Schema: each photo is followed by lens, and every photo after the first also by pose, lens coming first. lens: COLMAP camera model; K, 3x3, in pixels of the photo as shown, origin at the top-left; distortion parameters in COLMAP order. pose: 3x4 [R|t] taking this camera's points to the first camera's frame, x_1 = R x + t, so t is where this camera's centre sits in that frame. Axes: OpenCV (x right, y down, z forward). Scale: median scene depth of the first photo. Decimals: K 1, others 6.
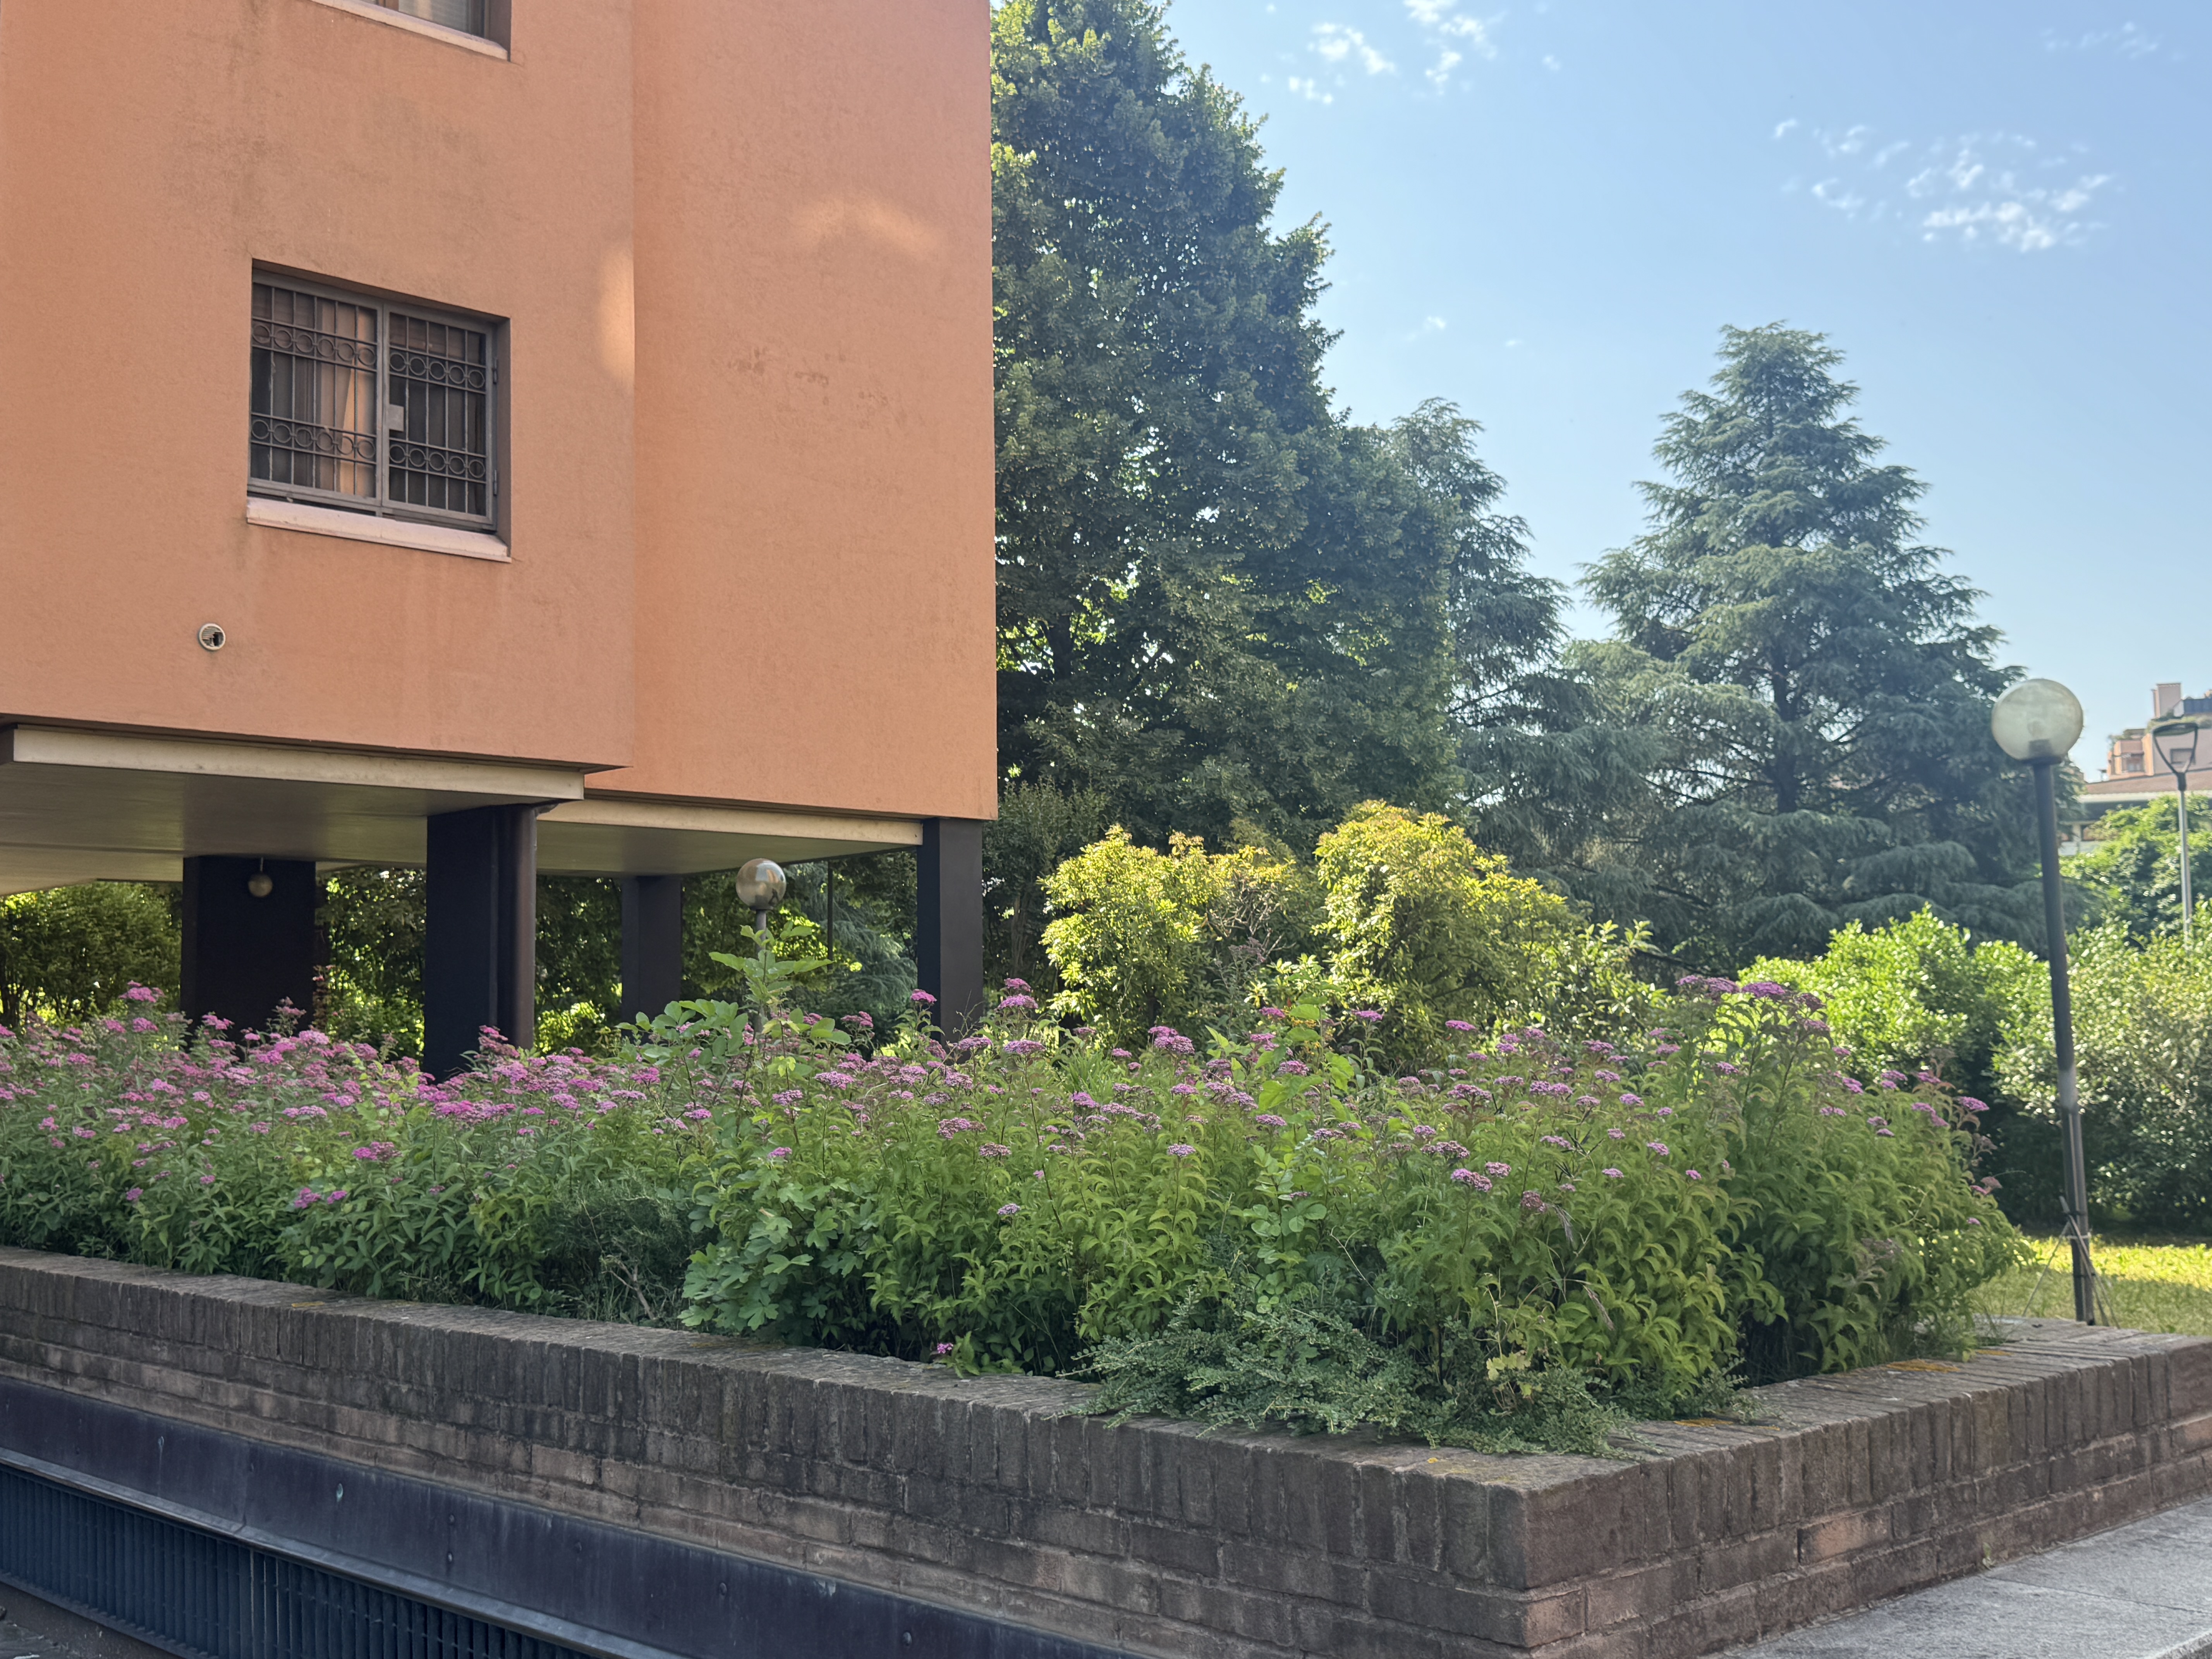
lens RADIAL K [[2407.5, 0, 1106.0], [0, 2407.5, 829.5], [0, 0, 1]] dist [0.107077, -0.025630]
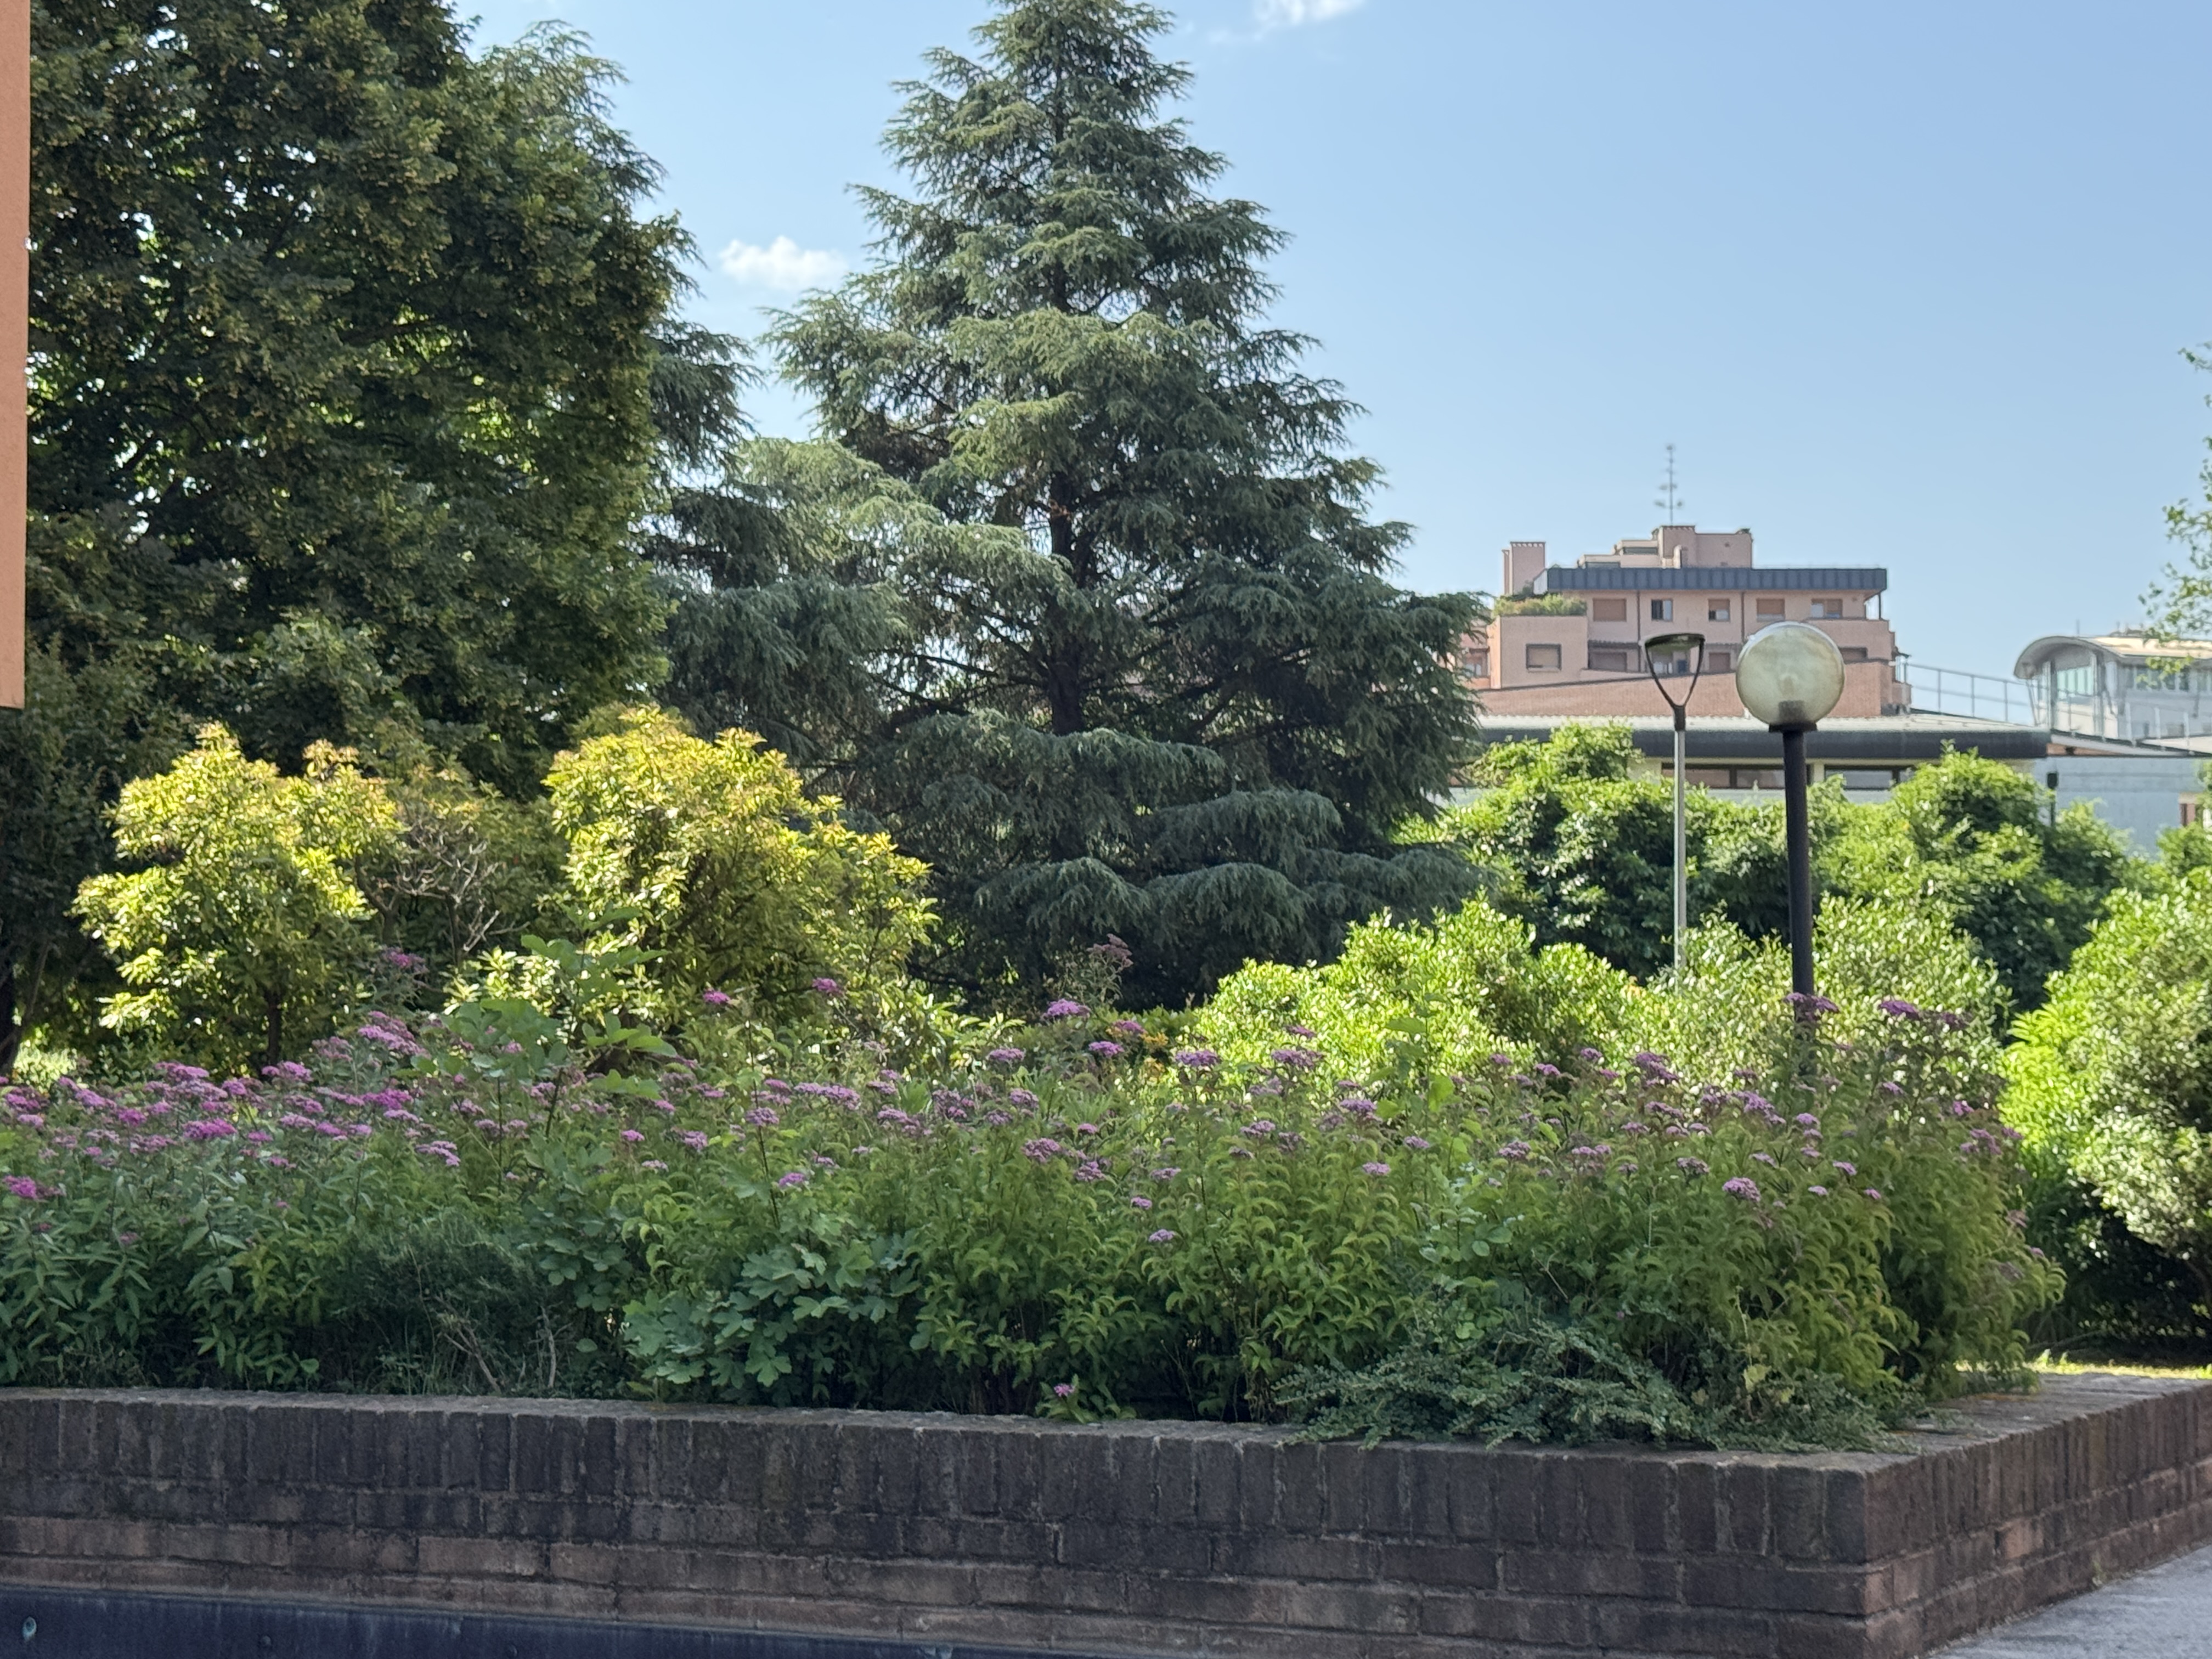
lens RADIAL K [[4405.8, 0, 1106.0], [0, 4405.8, 829.5], [0, 0, 1]] dist [0.120227, 0.640596]
pose [[0.938169, 0.033179, 0.344585, -0.135714], [-0.042907, 0.998866, 0.020643, -0.006308], [-0.343509, -0.034152, 0.938528, -0.117480]]
